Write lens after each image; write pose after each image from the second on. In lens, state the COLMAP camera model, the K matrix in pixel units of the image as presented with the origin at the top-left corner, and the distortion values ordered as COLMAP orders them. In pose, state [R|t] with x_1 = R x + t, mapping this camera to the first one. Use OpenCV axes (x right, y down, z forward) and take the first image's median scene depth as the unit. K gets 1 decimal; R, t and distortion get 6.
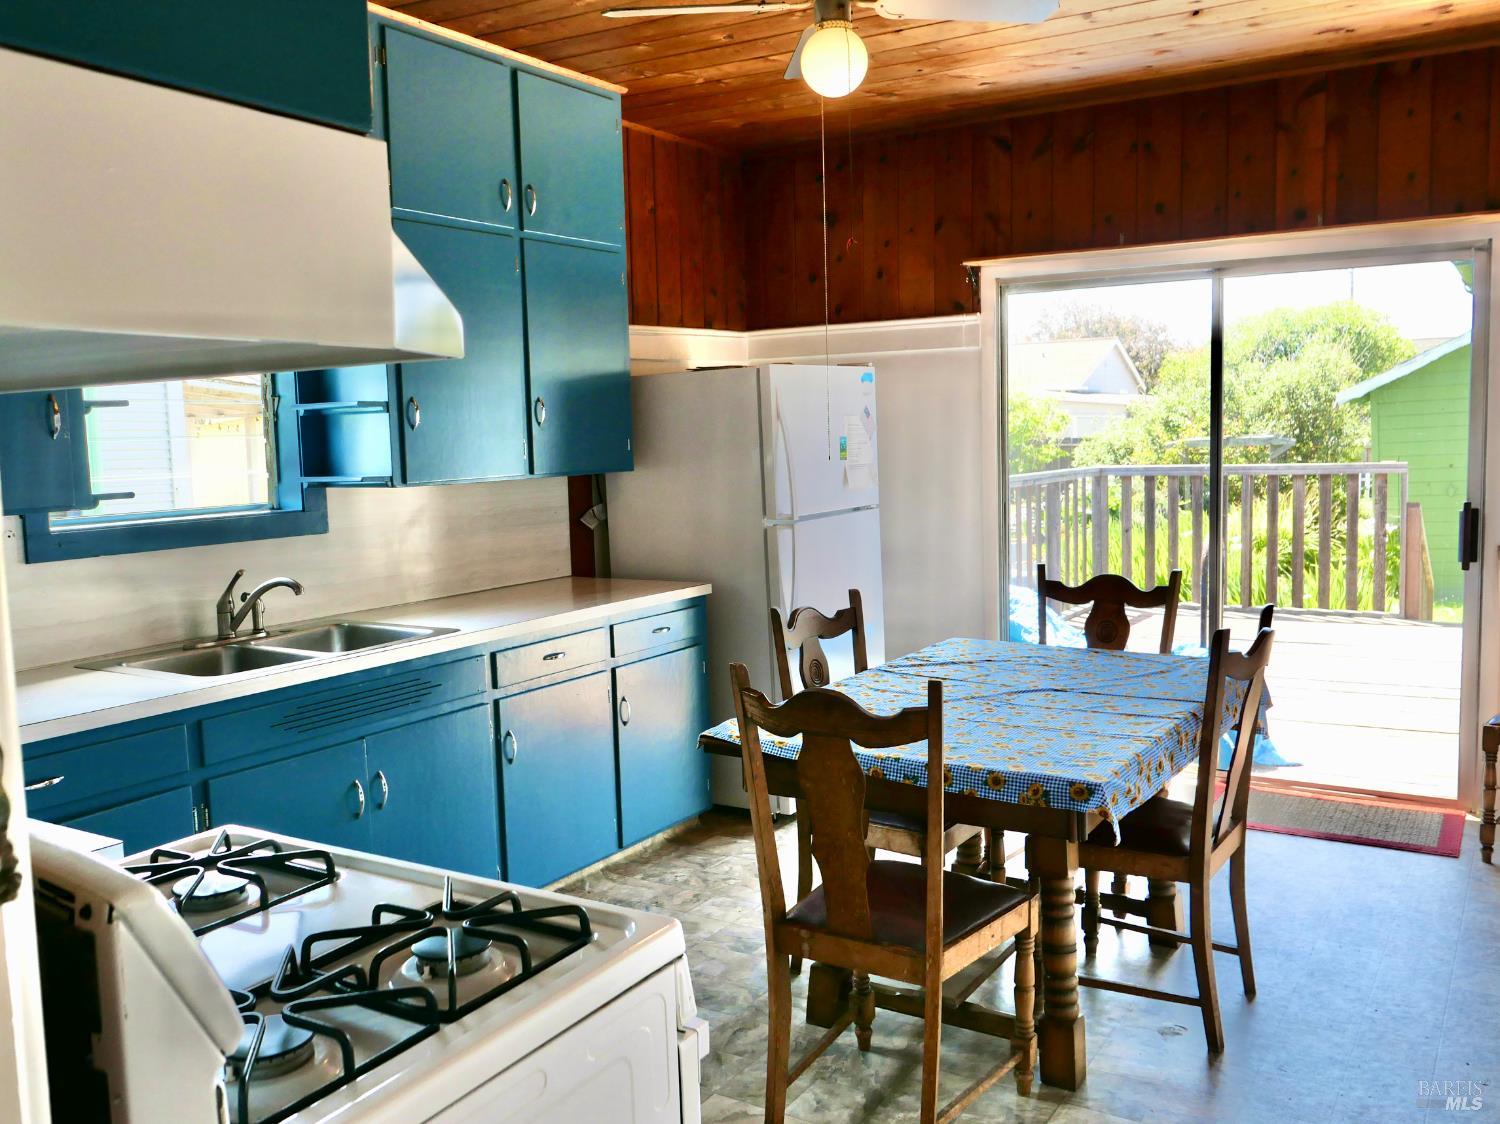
lens RADIAL K [[1300.3, 0, 750.0], [0, 1300.3, 562.0], [0, 0, 1]] dist [-0.003798, 0.008346]
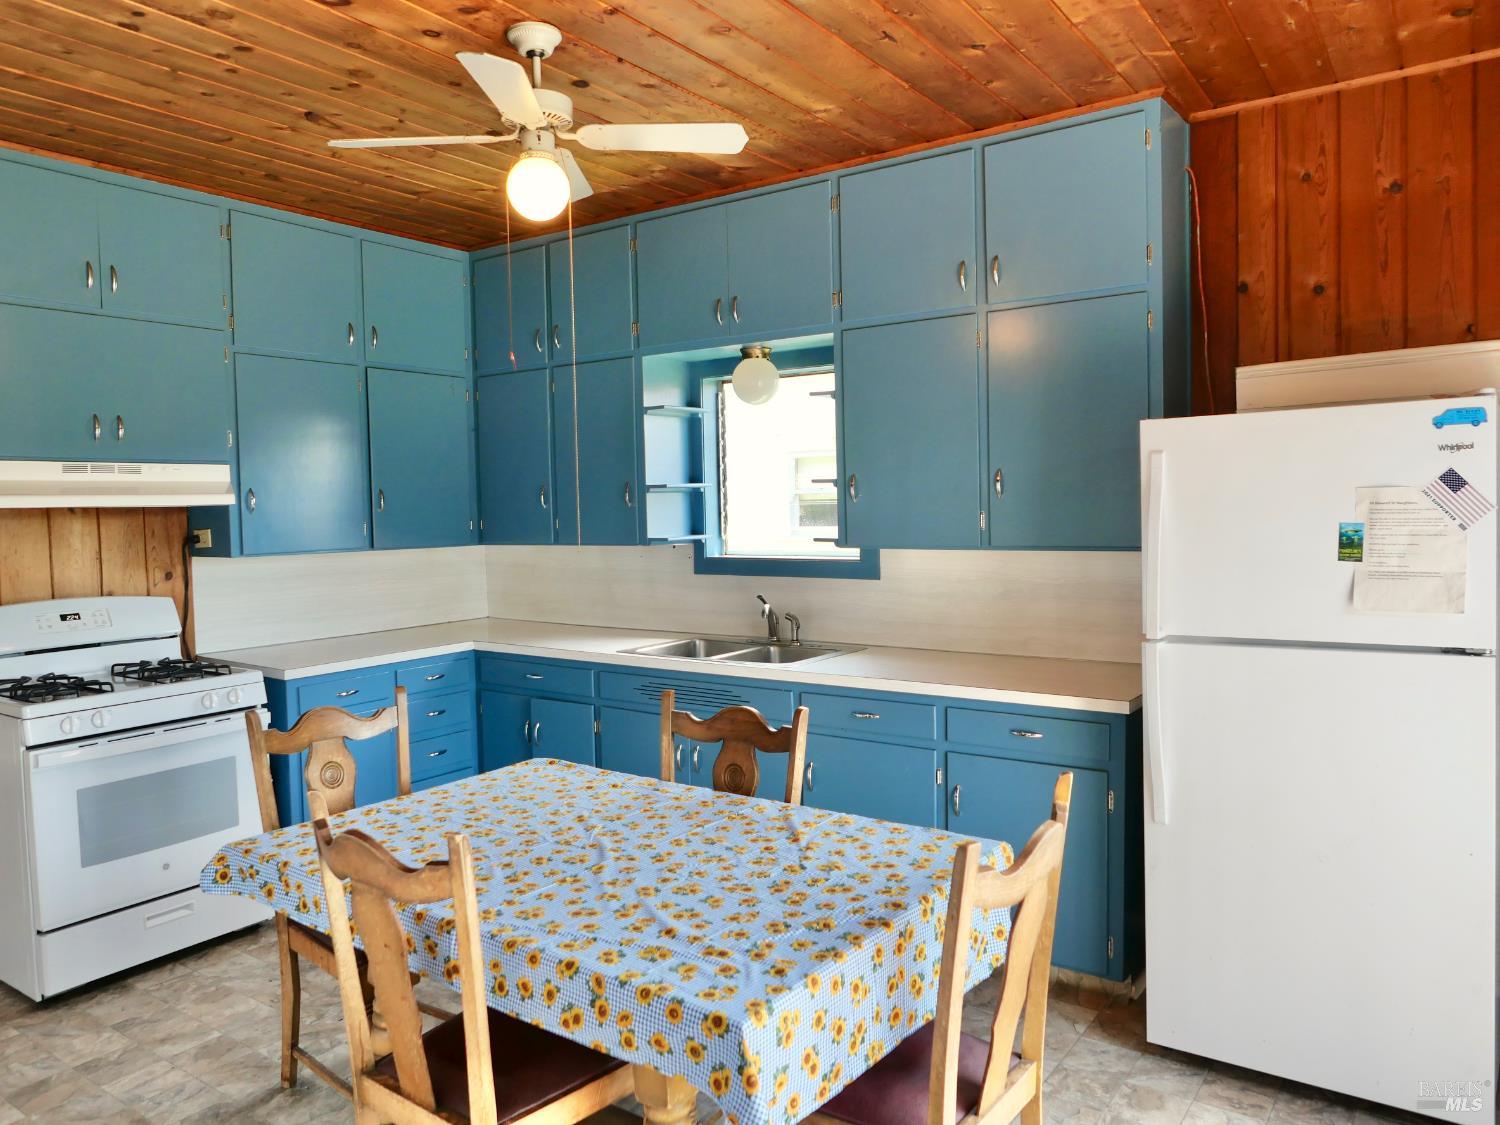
lens RADIAL K [[1082.2, 0, 750.0], [0, 1082.2, 562.5], [0, 0, 1]] dist [0.010890, 0.004367]
pose [[-0.066591, 0.086443, -0.994029, 0.703455], [-0.081312, 0.992456, 0.091754, -0.121527], [0.994462, 0.086937, -0.059060, 0.905327]]
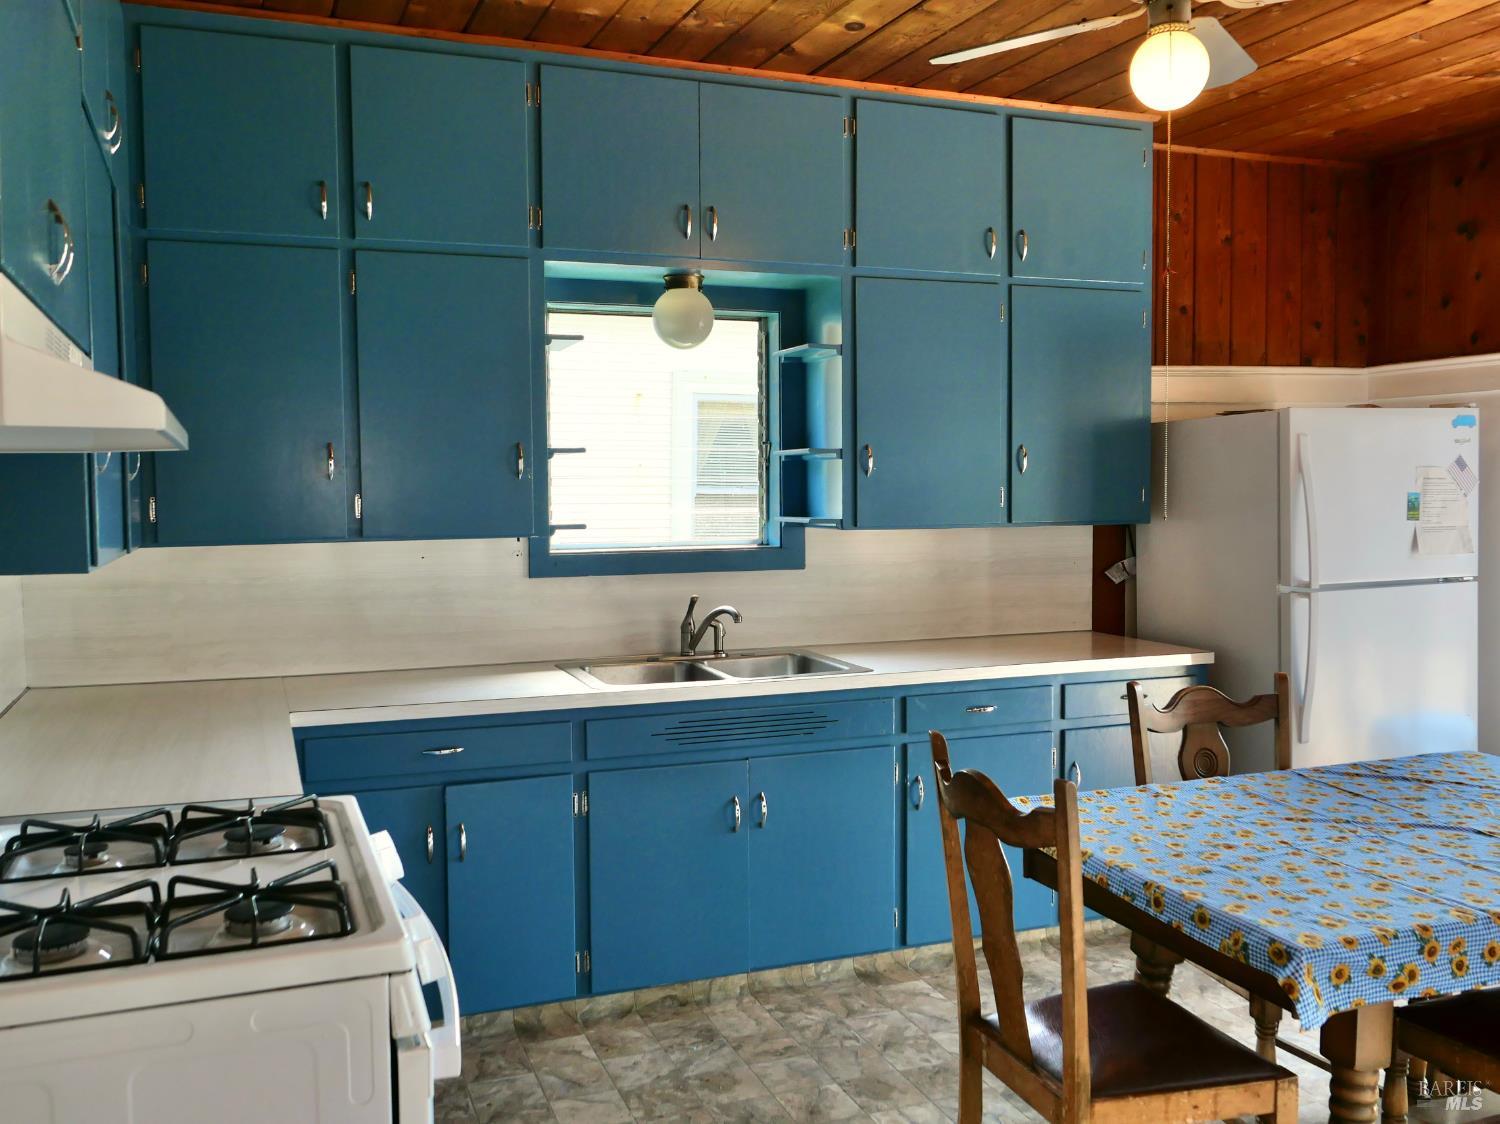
lens RADIAL K [[1300.3, 0, 750.0], [0, 1300.3, 562.0], [0, 0, 1]] dist [-0.003798, 0.008346]
pose [[0.798615, 0.058760, -0.598966, 0.278610], [-0.076524, 0.997059, -0.004217, -0.019467], [0.596957, 0.049203, 0.800763, 0.101555]]
